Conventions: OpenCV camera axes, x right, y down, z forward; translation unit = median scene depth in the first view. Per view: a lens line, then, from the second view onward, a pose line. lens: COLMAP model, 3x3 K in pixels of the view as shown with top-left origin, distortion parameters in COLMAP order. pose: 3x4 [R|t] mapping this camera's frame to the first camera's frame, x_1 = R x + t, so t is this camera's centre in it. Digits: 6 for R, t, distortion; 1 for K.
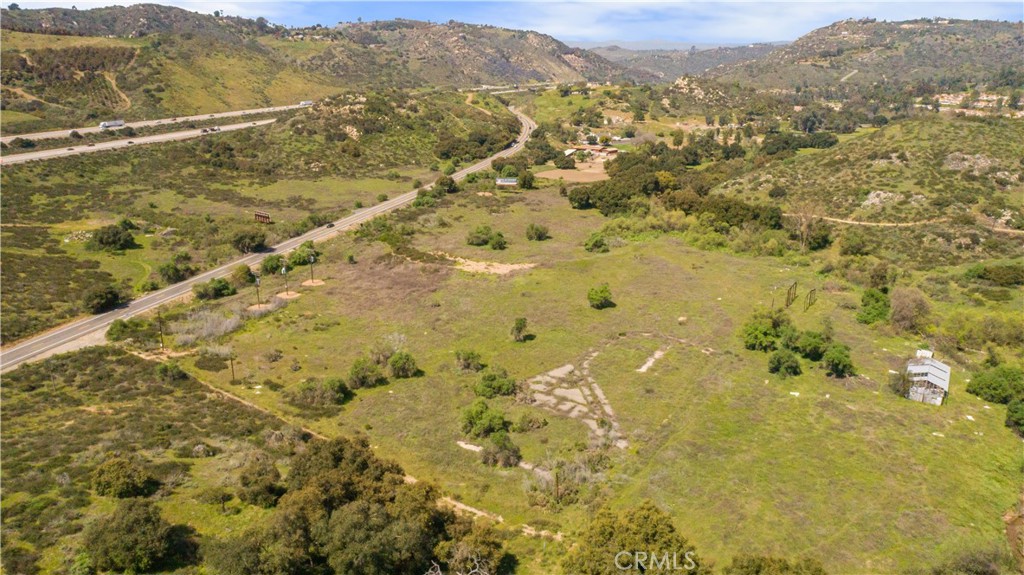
lens RADIAL K [[695.5, 0, 512.9], [0, 695.5, 289.0], [0, 0, 1]] dist [-0.010123, 0.011400]
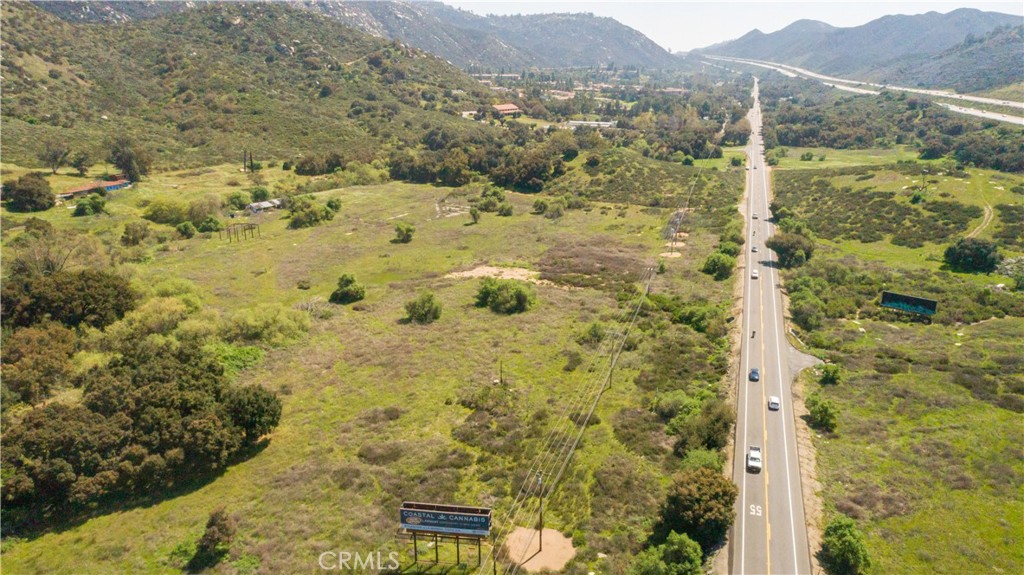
lens RADIAL K [[695.5, 0, 512.9], [0, 695.5, 289.0], [0, 0, 1]] dist [-0.010123, 0.011400]
pose [[-0.999944, 0.004023, -0.009797, -0.041780], [-0.002613, 0.802723, 0.596347, -0.509229], [0.010264, 0.596339, -0.802667, 1.638049]]
